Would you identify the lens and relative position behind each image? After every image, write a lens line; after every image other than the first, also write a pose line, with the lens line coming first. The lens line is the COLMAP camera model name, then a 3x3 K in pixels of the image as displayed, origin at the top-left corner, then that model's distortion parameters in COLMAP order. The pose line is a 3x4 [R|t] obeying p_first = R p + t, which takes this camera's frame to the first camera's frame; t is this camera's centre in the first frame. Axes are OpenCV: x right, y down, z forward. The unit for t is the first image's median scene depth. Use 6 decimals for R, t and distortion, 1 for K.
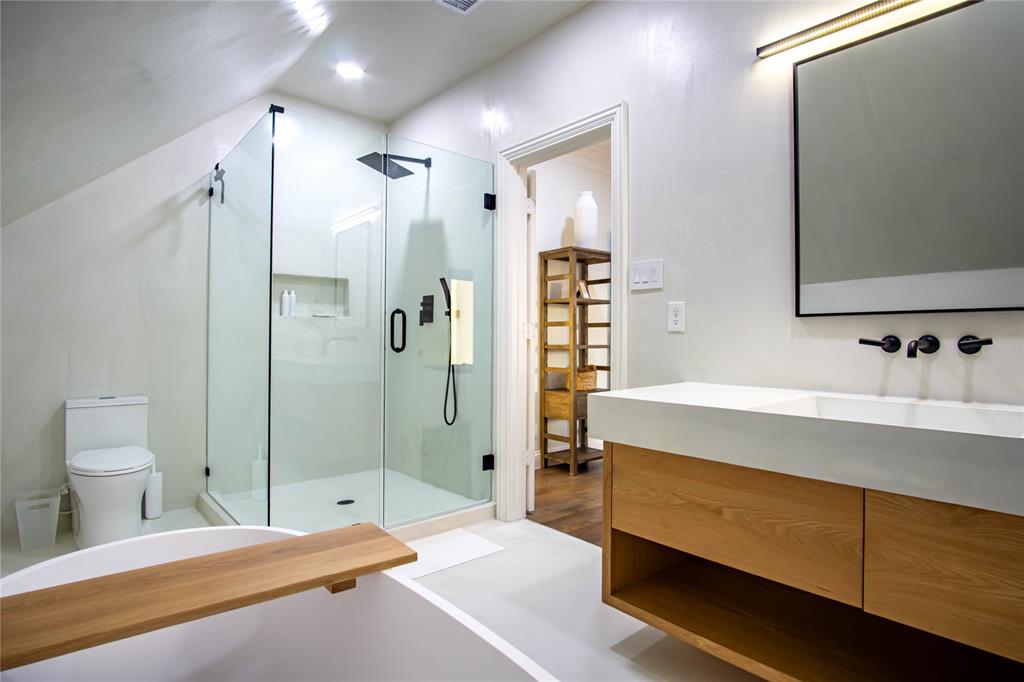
lens RADIAL K [[550.7, 0, 514.7], [0, 550.7, 332.2], [0, 0, 1]] dist [-0.031955, 0.000577]
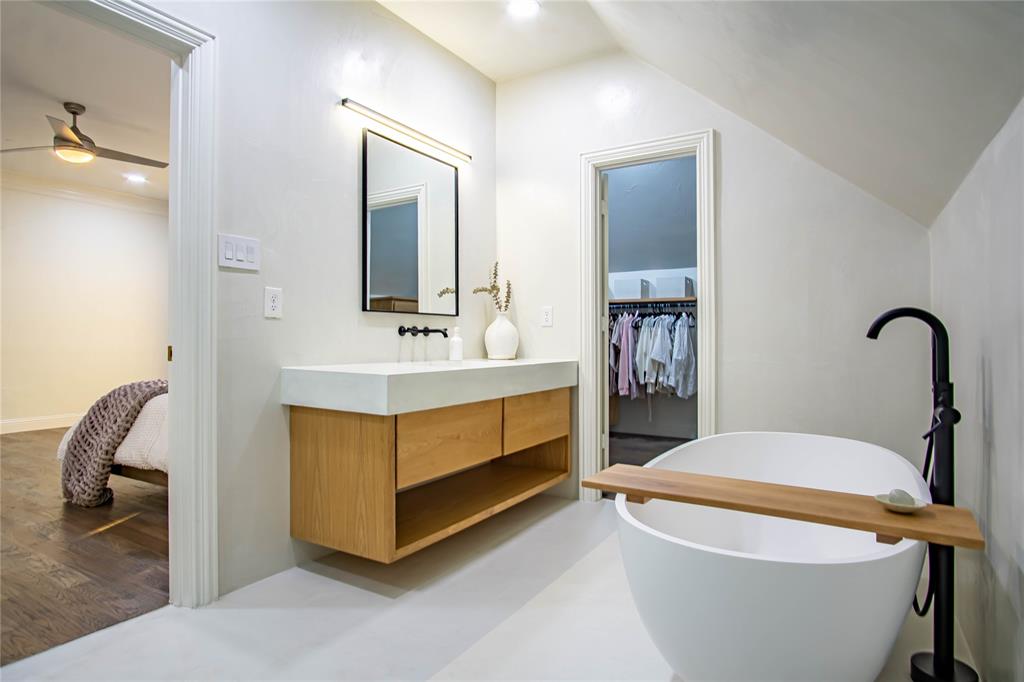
lens RADIAL K [[550.7, 0, 514.7], [0, 550.7, 332.2], [0, 0, 1]] dist [-0.031955, 0.000577]
pose [[-0.308353, 0.009680, 0.951223, -0.912362], [-0.014502, 0.999784, -0.014876, 0.039501], [-0.951162, -0.018382, -0.308146, 1.041798]]
